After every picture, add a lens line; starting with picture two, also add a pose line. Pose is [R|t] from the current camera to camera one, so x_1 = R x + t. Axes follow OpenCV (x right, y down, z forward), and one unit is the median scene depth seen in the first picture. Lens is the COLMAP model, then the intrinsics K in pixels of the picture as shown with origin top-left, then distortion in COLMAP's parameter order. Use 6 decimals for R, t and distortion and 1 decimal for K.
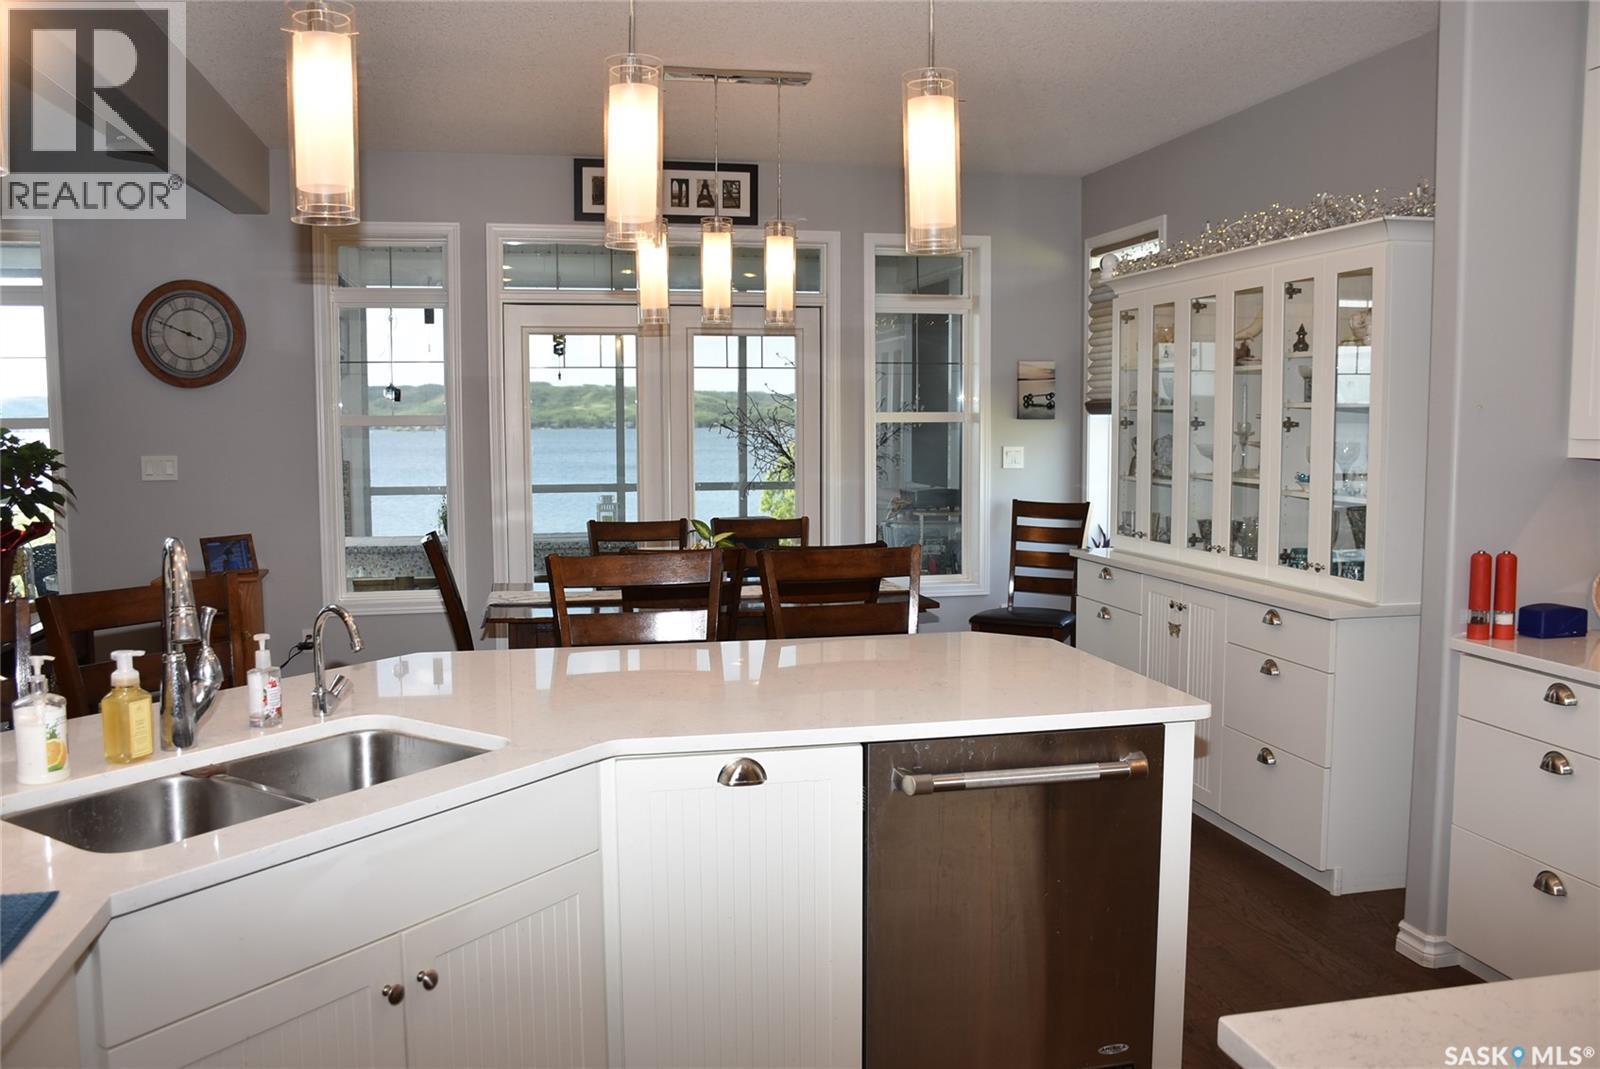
lens RADIAL K [[1320.7, 0, 800.0], [0, 1320.7, 534.5], [0, 0, 1]] dist [-0.082735, 0.011042]
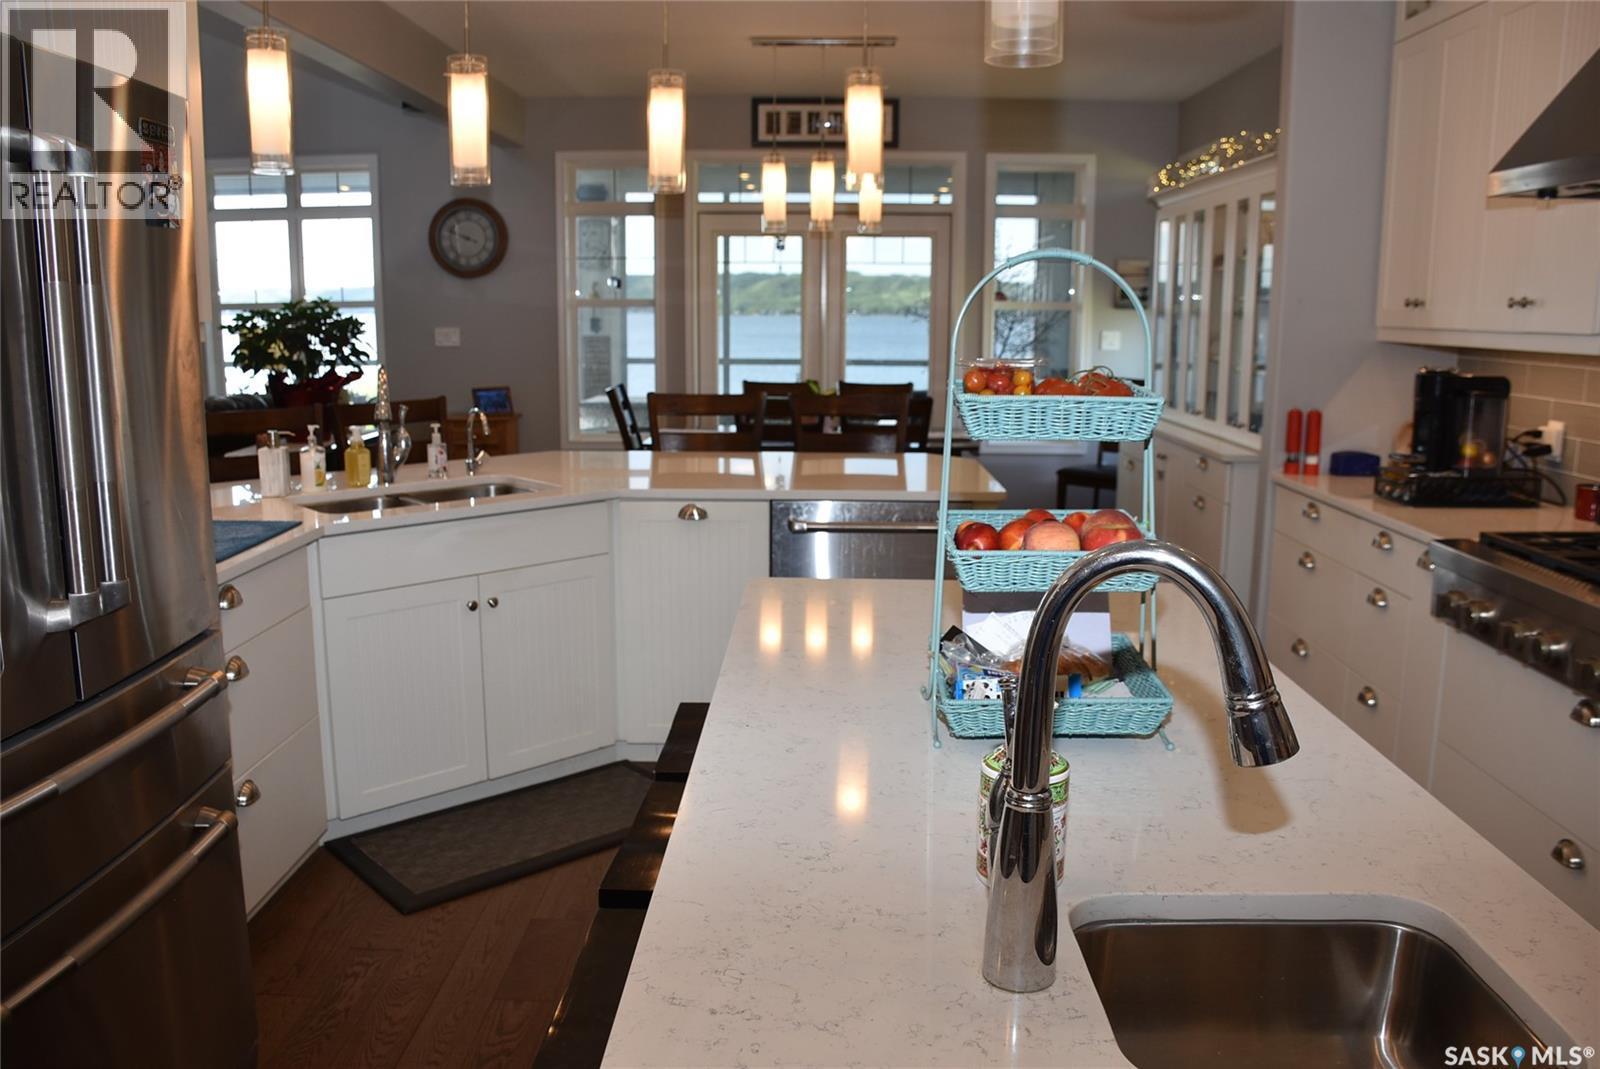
lens RADIAL K [[1270.1, 0, 800.0], [0, 1270.1, 534.5], [0, 0, 1]] dist [-0.144249, 0.118354]
pose [[0.971413, 0.051822, -0.231669, 0.187574], [-0.030699, 0.995111, 0.093873, 0.021060], [0.235401, -0.084077, 0.968255, -0.216034]]
